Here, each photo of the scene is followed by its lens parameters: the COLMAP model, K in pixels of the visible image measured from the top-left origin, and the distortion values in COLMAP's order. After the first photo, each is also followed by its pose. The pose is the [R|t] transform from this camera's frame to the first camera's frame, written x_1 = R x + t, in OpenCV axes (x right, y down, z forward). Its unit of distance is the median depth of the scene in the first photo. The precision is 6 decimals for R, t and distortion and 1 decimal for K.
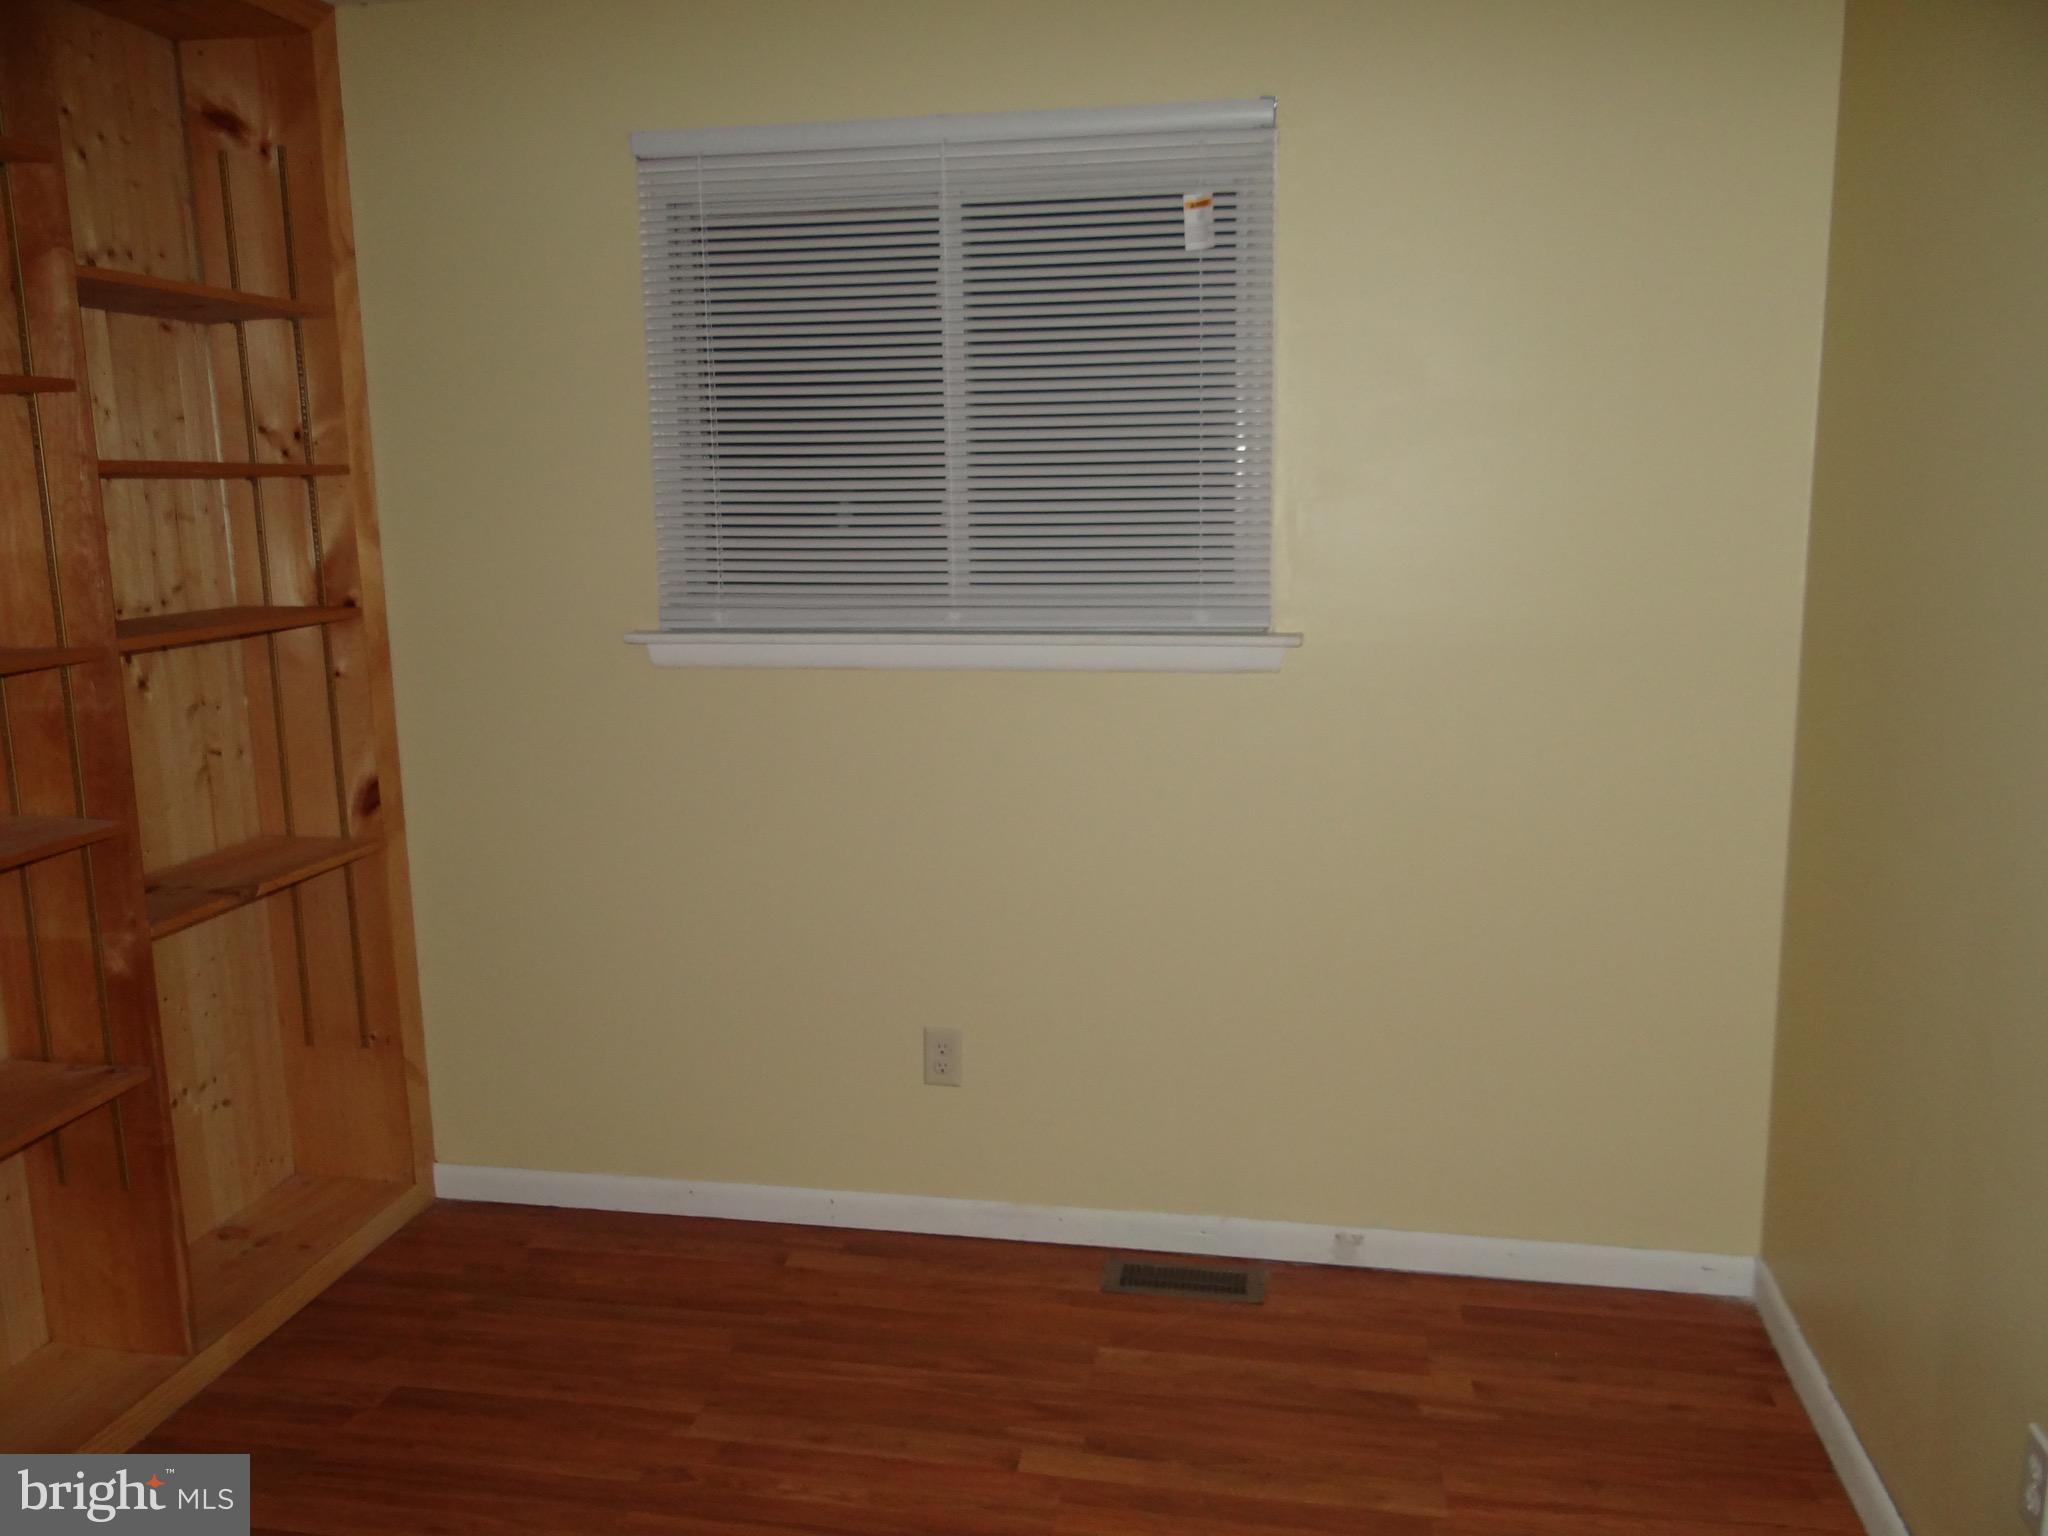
lens RADIAL K [[1603.7, 0, 1024.0], [0, 1603.7, 768.0], [0, 0, 1]] dist [-0.006821, 0.005293]
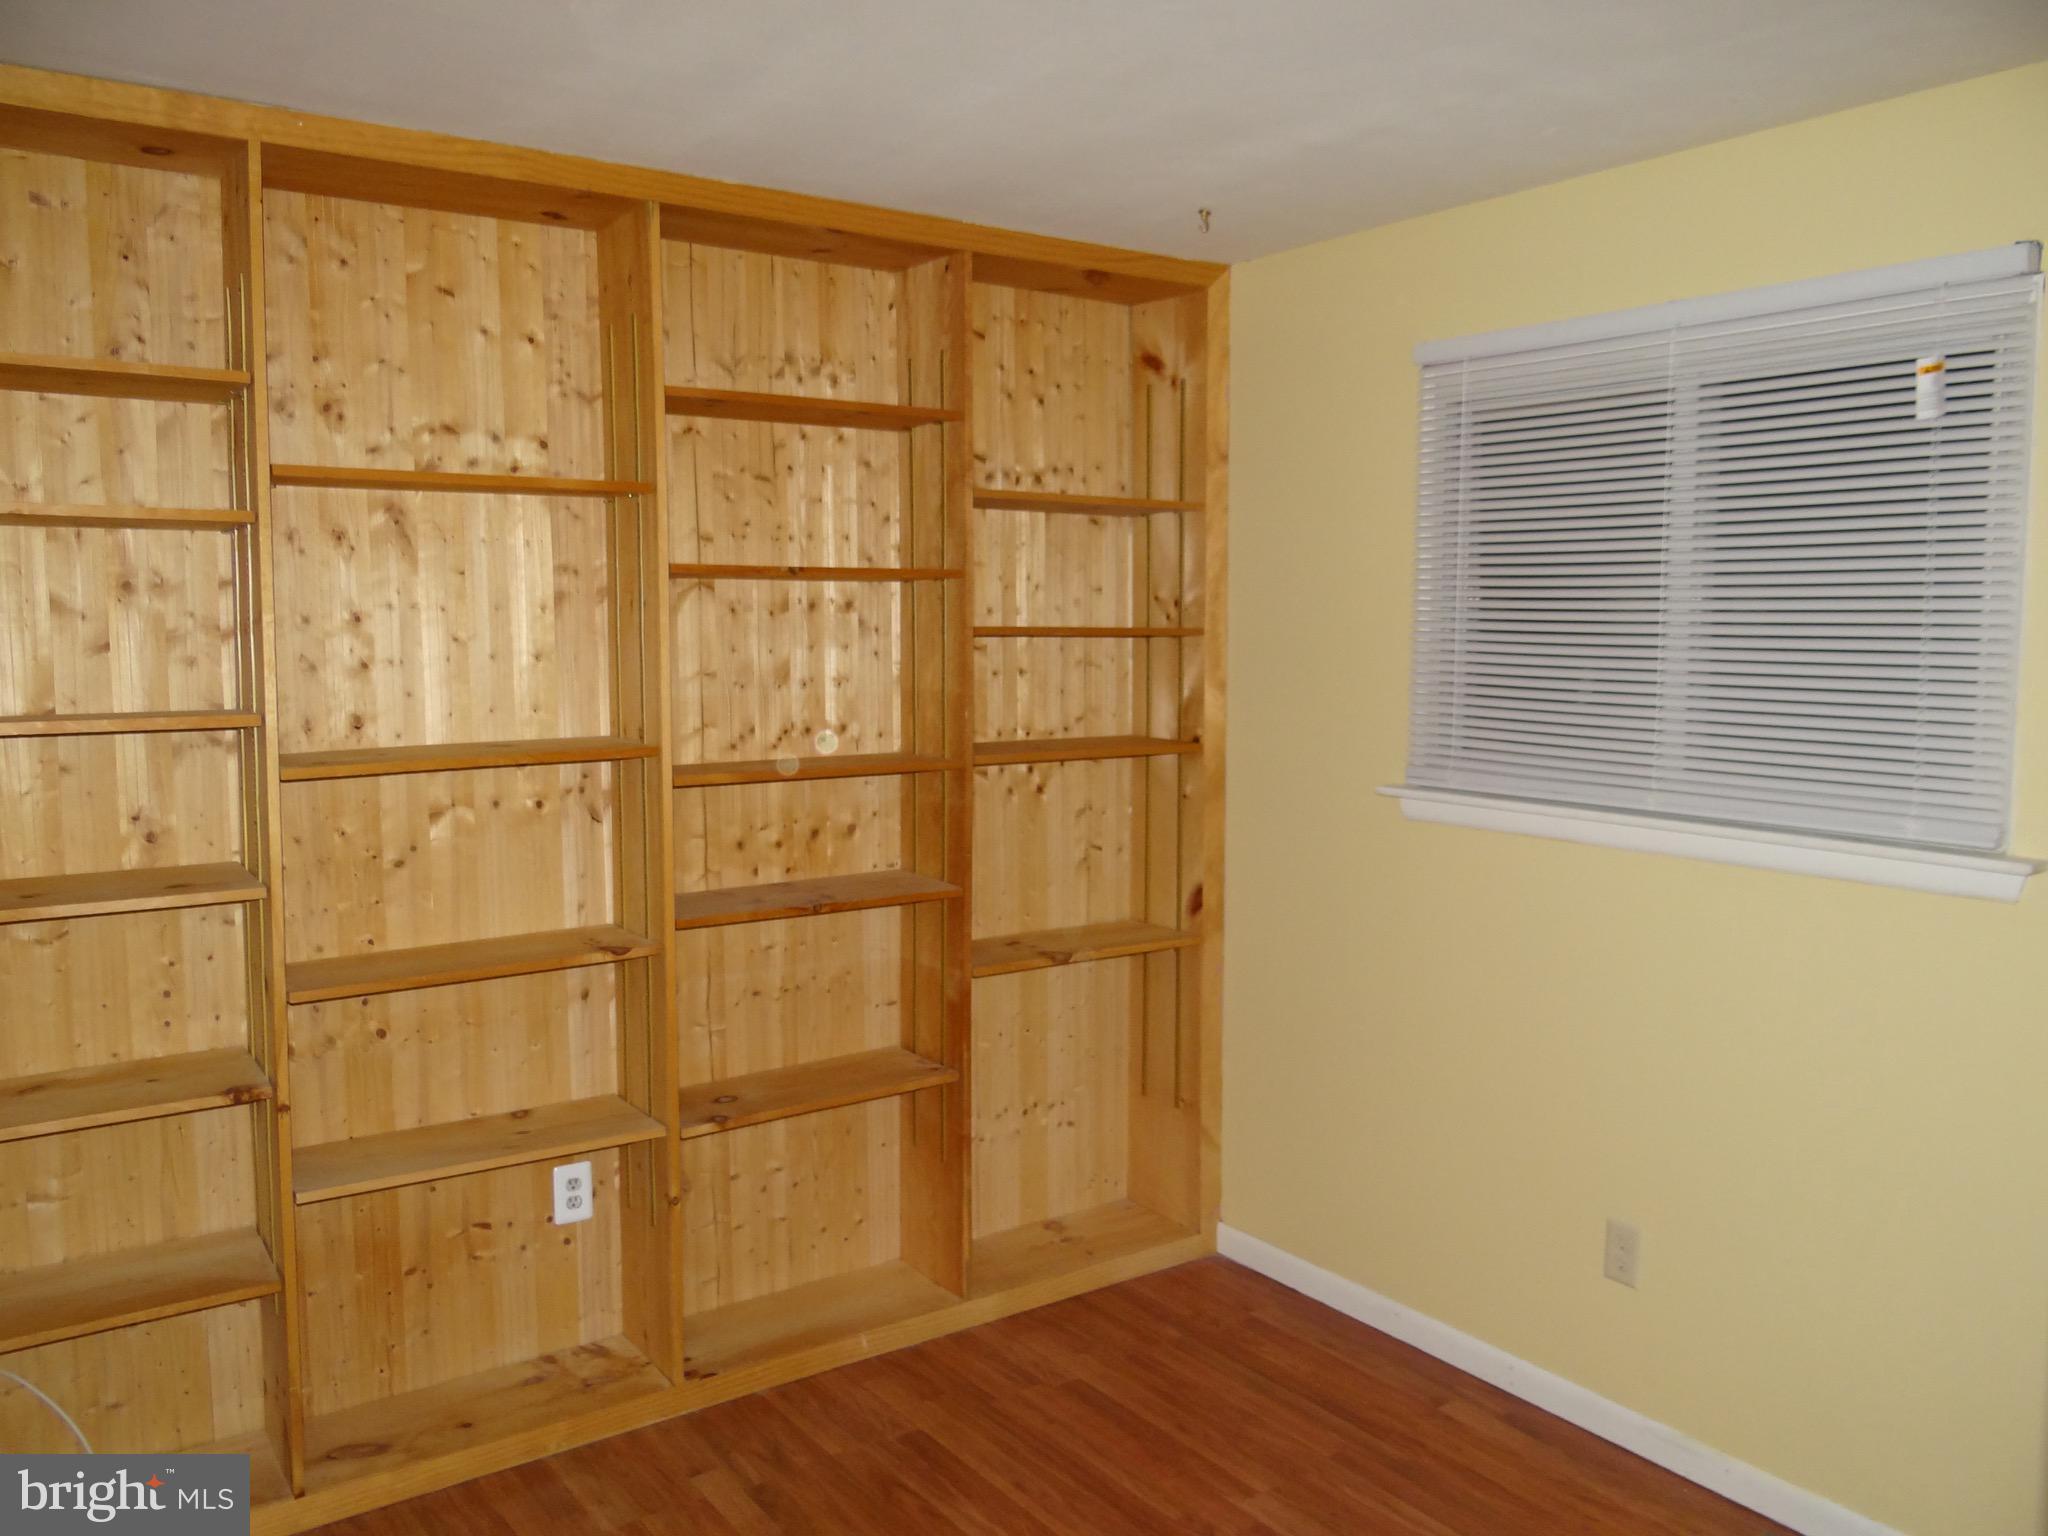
lens RADIAL K [[1603.7, 0, 1024.0], [0, 1603.7, 768.0], [0, 0, 1]] dist [-0.006821, 0.005293]
pose [[0.718265, 0.085336, -0.690516, 0.342796], [-0.138991, 0.990044, -0.022224, -0.037346], [0.681745, 0.111938, 0.722975, 0.031739]]
